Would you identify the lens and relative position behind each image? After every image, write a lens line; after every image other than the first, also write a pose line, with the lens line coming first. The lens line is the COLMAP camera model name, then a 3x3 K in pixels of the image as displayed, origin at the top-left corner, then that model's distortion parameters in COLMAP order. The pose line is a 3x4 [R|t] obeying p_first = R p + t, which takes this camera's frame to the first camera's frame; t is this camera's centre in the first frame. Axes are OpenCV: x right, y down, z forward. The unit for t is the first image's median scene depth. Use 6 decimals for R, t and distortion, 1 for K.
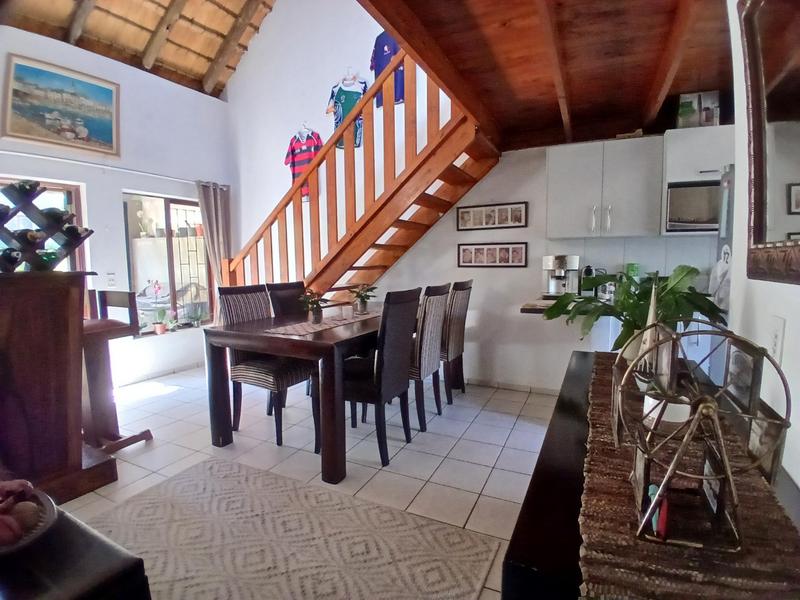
lens RADIAL K [[401.8, 0, 396.0], [0, 401.8, 300.2], [0, 0, 1]] dist [-0.006225, -0.039532]
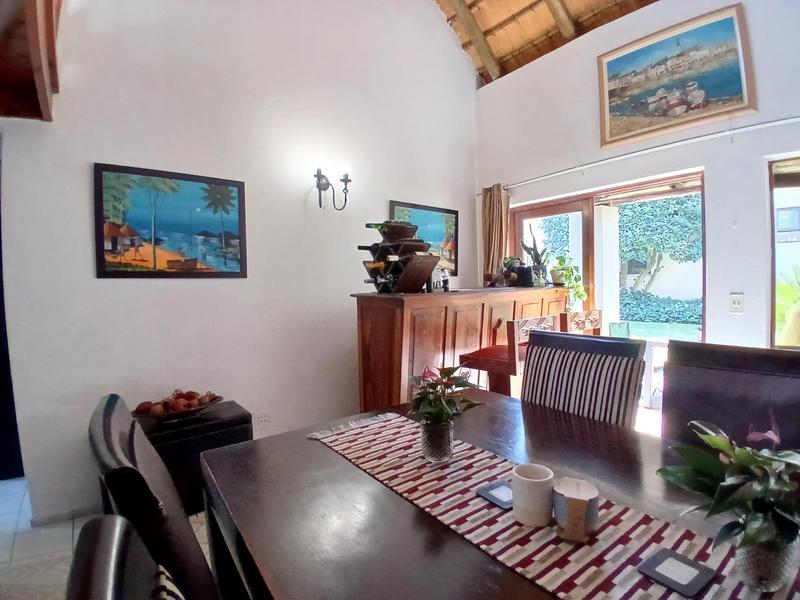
lens RADIAL K [[401.8, 0, 400.4], [0, 401.8, 307.0], [0, 0, 1]] dist [-0.006225, -0.039532]
pose [[-0.433567, 0.072630, -0.898190, 0.121499], [-0.053084, 0.992957, 0.105917, -0.098093], [0.899556, 0.093602, -0.426658, 0.914301]]
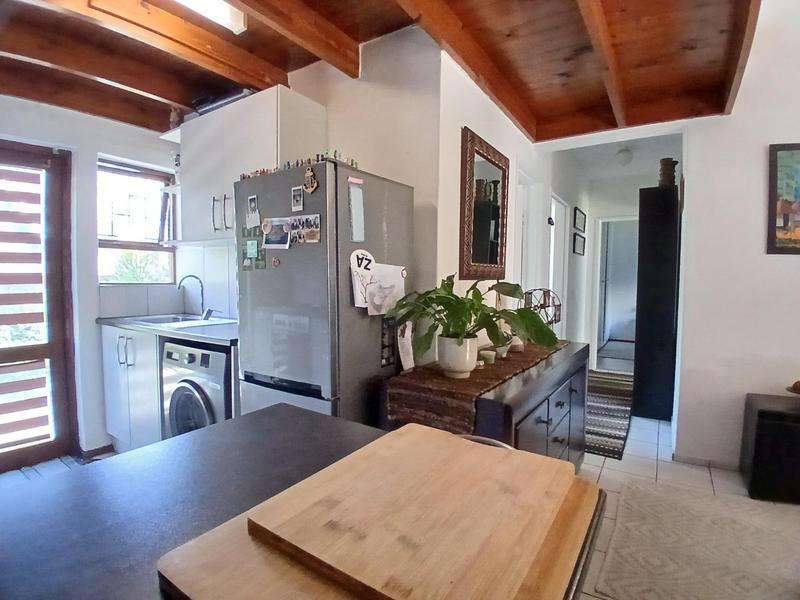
lens RADIAL K [[401.8, 0, 403.3], [0, 401.8, 301.4], [0, 0, 1]] dist [-0.006225, -0.039532]
pose [[-0.993543, -0.004362, 0.113370, 0.300874], [0.012534, 0.988924, 0.147896, -0.075422], [-0.112759, 0.148362, -0.982484, 0.921614]]
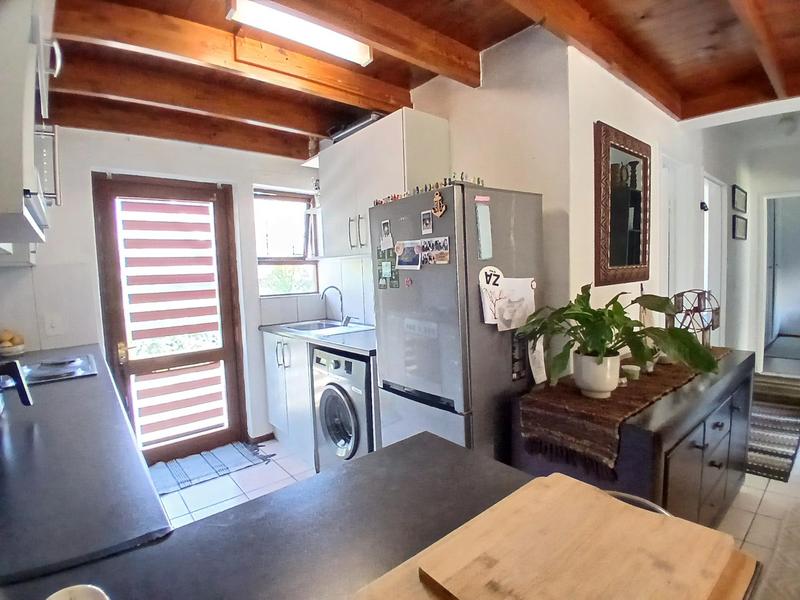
lens RADIAL K [[401.8, 0, 403.8], [0, 401.8, 302.5], [0, 0, 1]] dist [-0.006225, -0.039532]
pose [[-0.916377, 0.014222, 0.400064, 0.307232], [0.084128, 0.983893, 0.157724, -0.106222], [-0.391377, 0.178191, -0.902813, 0.929779]]
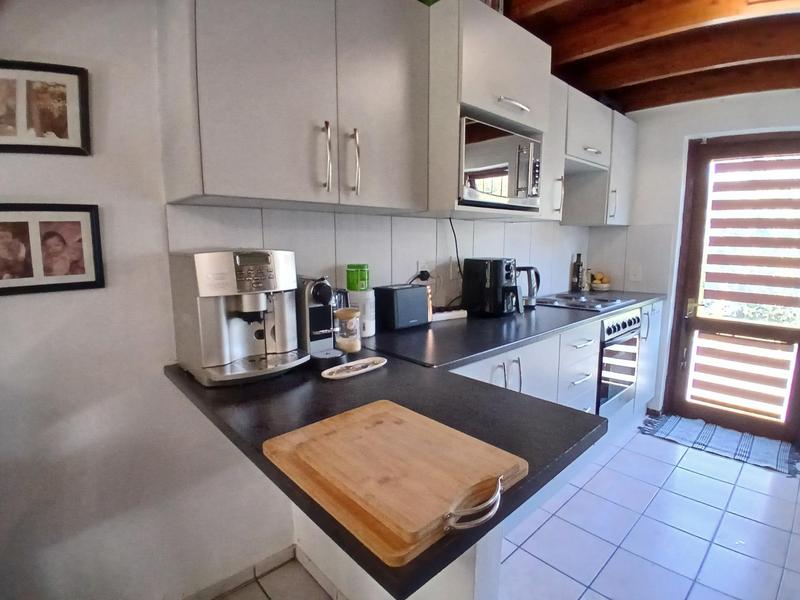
lens RADIAL K [[401.8, 0, 400.1], [0, 401.8, 298.9], [0, 0, 1]] dist [-0.006225, -0.039532]
pose [[0.360559, -0.127326, 0.924005, 0.133284], [0.086611, 0.990929, 0.102751, -0.091442], [-0.928707, 0.042981, 0.368316, 0.727153]]
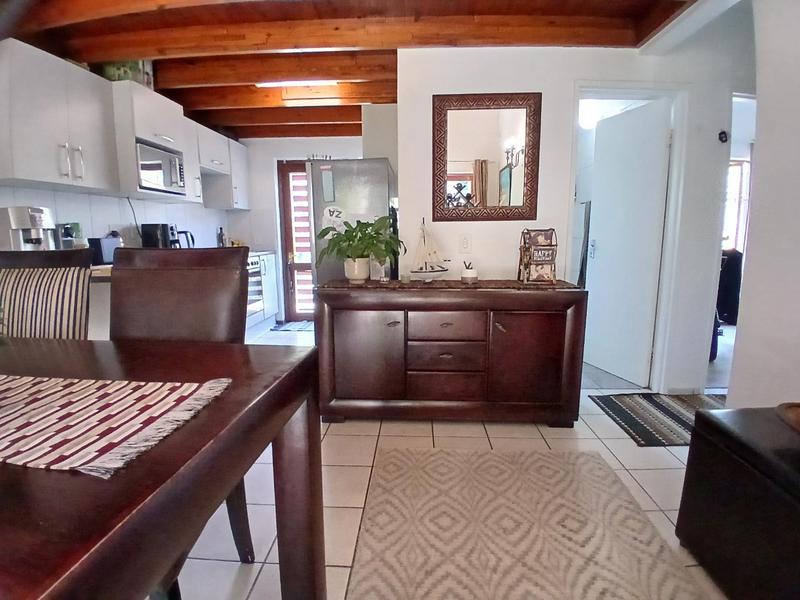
lens RADIAL K [[401.8, 0, 405.1], [0, 401.8, 305.7], [0, 0, 1]] dist [-0.006225, -0.039532]
pose [[-0.411241, -0.145793, 0.899792, -0.406198], [0.097624, 0.974404, 0.202500, -0.021384], [-0.906284, 0.171118, -0.386482, 0.685912]]
